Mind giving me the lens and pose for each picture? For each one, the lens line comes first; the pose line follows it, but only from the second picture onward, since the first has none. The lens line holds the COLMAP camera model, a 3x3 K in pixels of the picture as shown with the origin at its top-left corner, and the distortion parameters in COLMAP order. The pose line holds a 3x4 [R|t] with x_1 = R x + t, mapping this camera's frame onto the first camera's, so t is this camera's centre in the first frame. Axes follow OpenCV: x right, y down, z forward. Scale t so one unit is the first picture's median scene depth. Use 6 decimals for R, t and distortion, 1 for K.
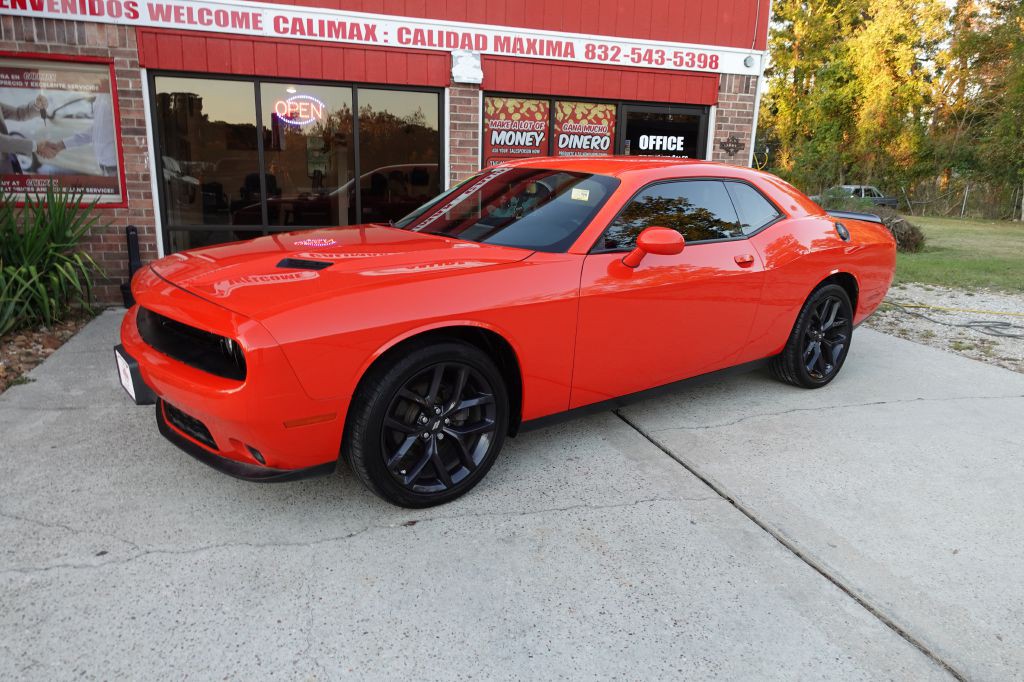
lens RADIAL K [[704.9, 0, 511.9], [0, 704.9, 342.8], [0, 0, 1]] dist [0.001792, -0.003998]
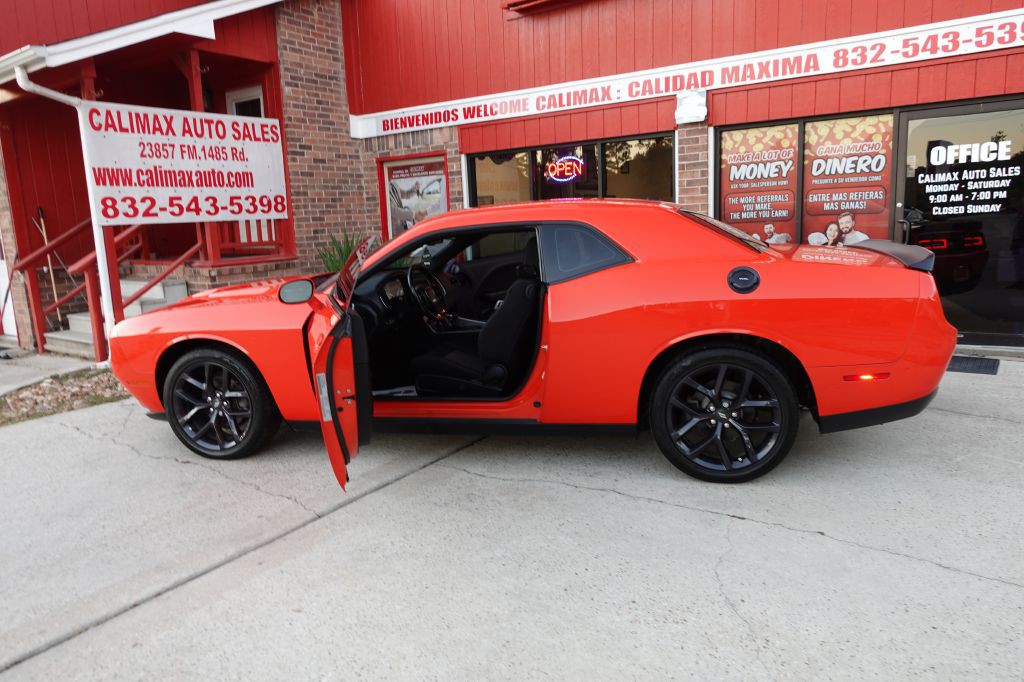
lens RADIAL K [[704.9, 0, 511.3], [0, 704.9, 340.7], [0, 0, 1]] dist [0.001792, -0.003998]
pose [[0.612420, 0.083927, -0.786065, 0.574876], [-0.125154, 0.992102, 0.008418, -0.043151], [0.780562, 0.093224, 0.618087, 0.222649]]
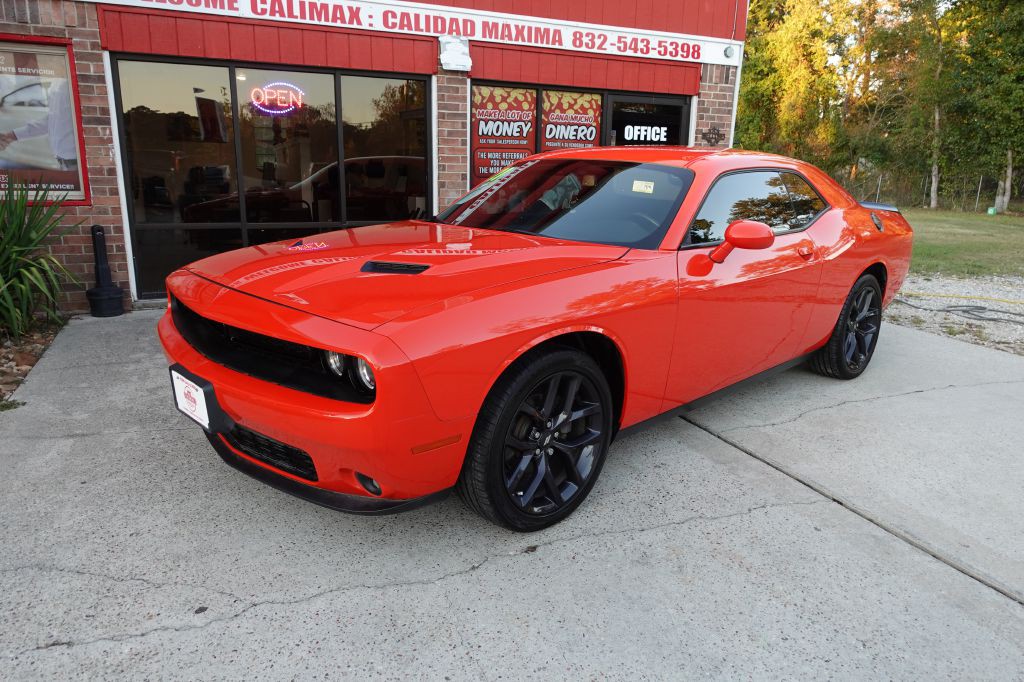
lens RADIAL K [[704.9, 0, 512.8], [0, 704.9, 342.7], [0, 0, 1]] dist [0.001792, -0.003998]
pose [[0.993810, -0.031963, 0.106394, -0.098862], [0.030765, 0.999444, 0.012885, -0.009320], [-0.106747, -0.009532, 0.994241, 0.037087]]
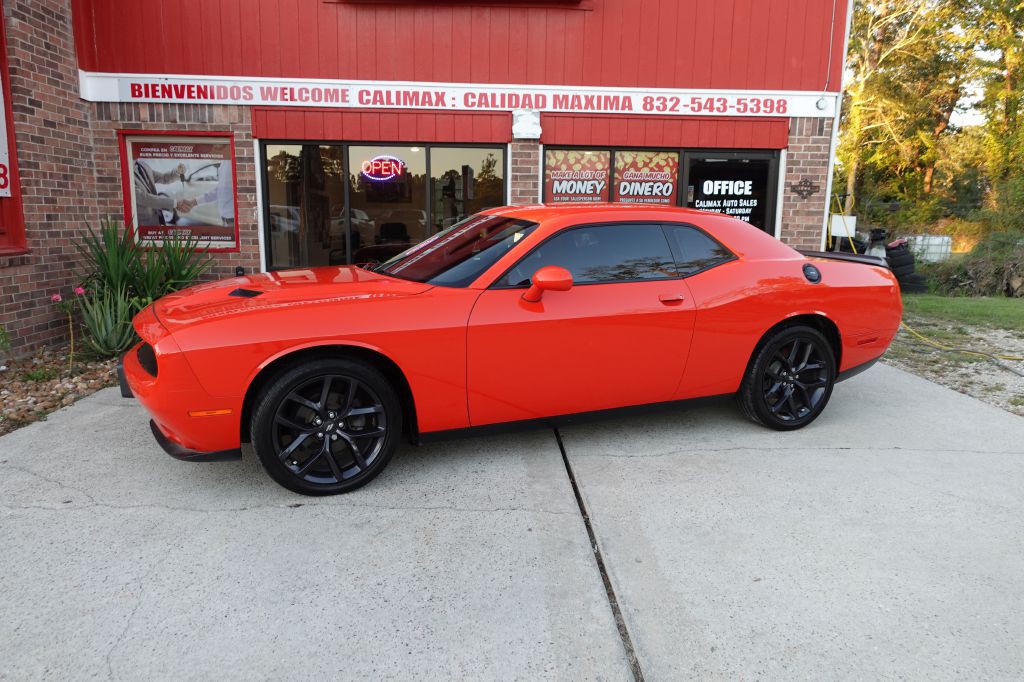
lens RADIAL K [[704.9, 0, 511.5], [0, 704.9, 342.6], [0, 0, 1]] dist [0.001792, -0.003998]
pose [[0.966624, 0.031125, -0.254302, 0.199029], [-0.047344, 0.997199, -0.057906, 0.011055], [0.251787, 0.068013, 0.965390, -0.038068]]
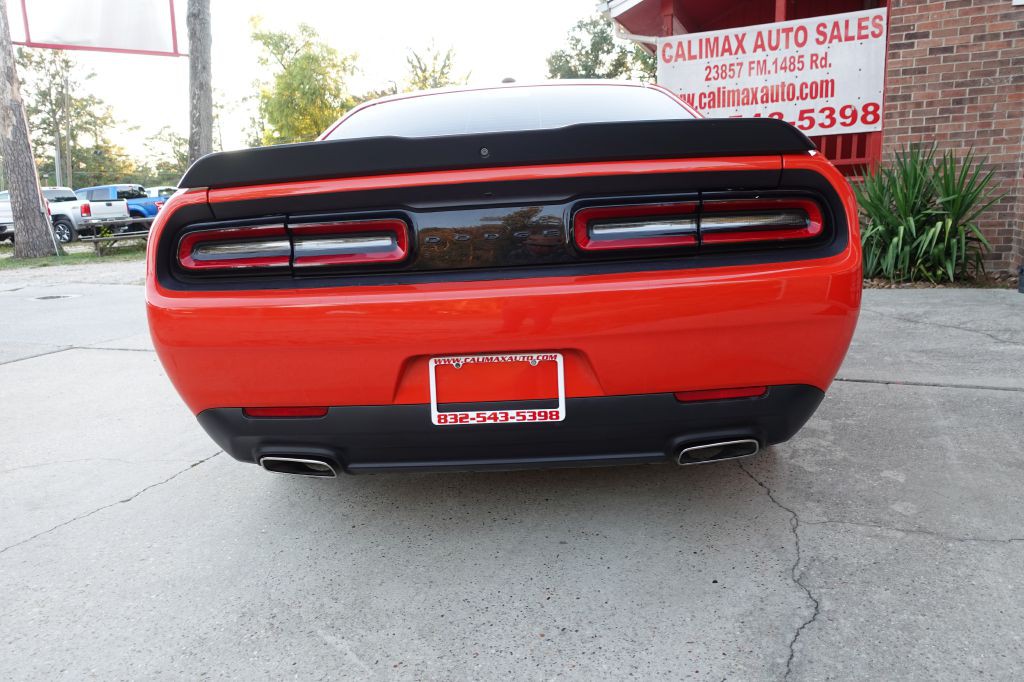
lens RADIAL K [[704.9, 0, 514.0], [0, 704.9, 338.1], [0, 0, 1]] dist [0.001792, -0.003998]
pose [[-0.647389, 0.152383, -0.746771, 0.491486], [-0.150652, 0.934892, 0.321373, -0.164735], [0.747122, 0.320556, -0.582282, 0.955278]]
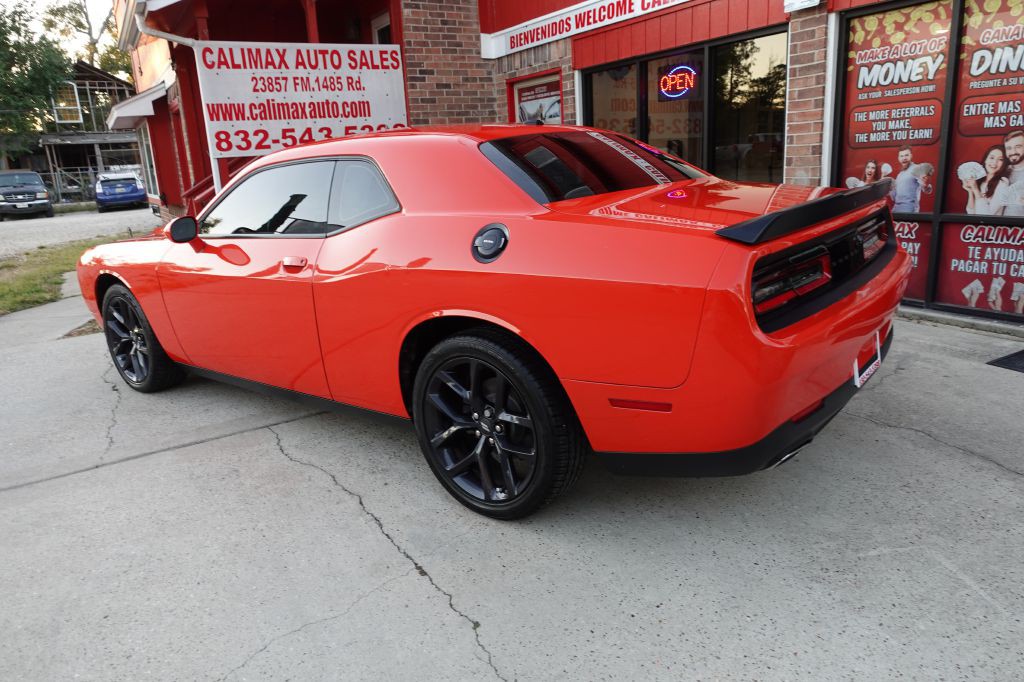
lens RADIAL K [[704.9, 0, 512.2], [0, 704.9, 338.9], [0, 0, 1]] dist [0.001792, -0.003998]
pose [[0.225658, 0.206684, -0.952030, 0.620280], [-0.165517, 0.971162, 0.171605, -0.113785], [0.960043, 0.118853, 0.253360, 0.563398]]
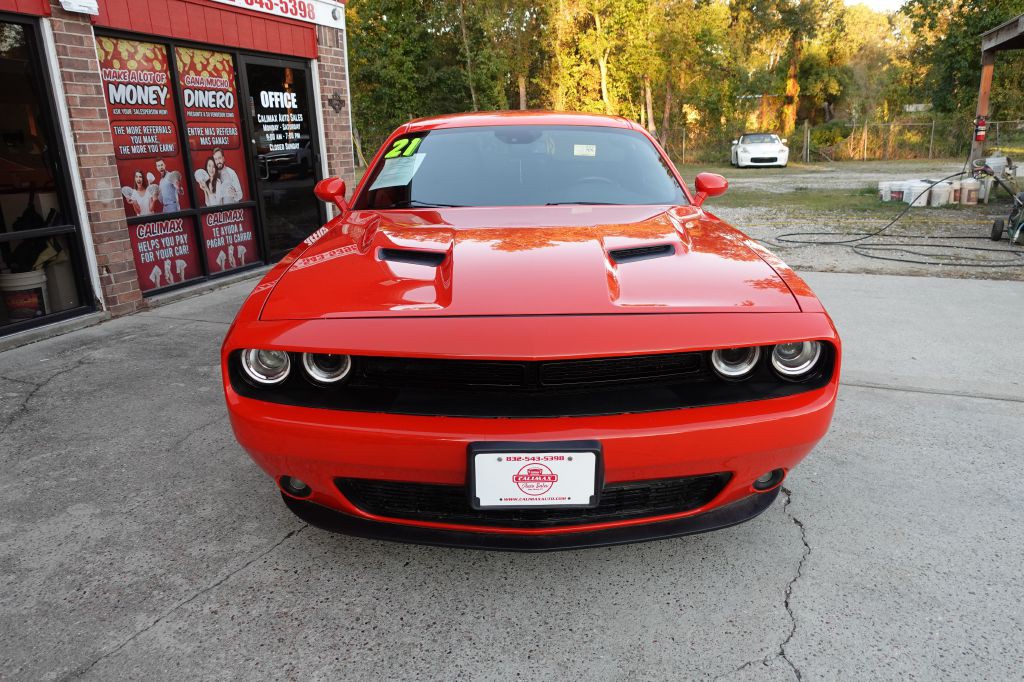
lens RADIAL K [[704.9, 0, 513.1], [0, 704.9, 343.5], [0, 0, 1]] dist [0.001792, -0.003998]
pose [[0.605768, -0.265919, 0.749888, -0.405345], [0.225164, 0.961262, 0.158984, -0.069811], [-0.763116, 0.072541, 0.642178, 0.250204]]
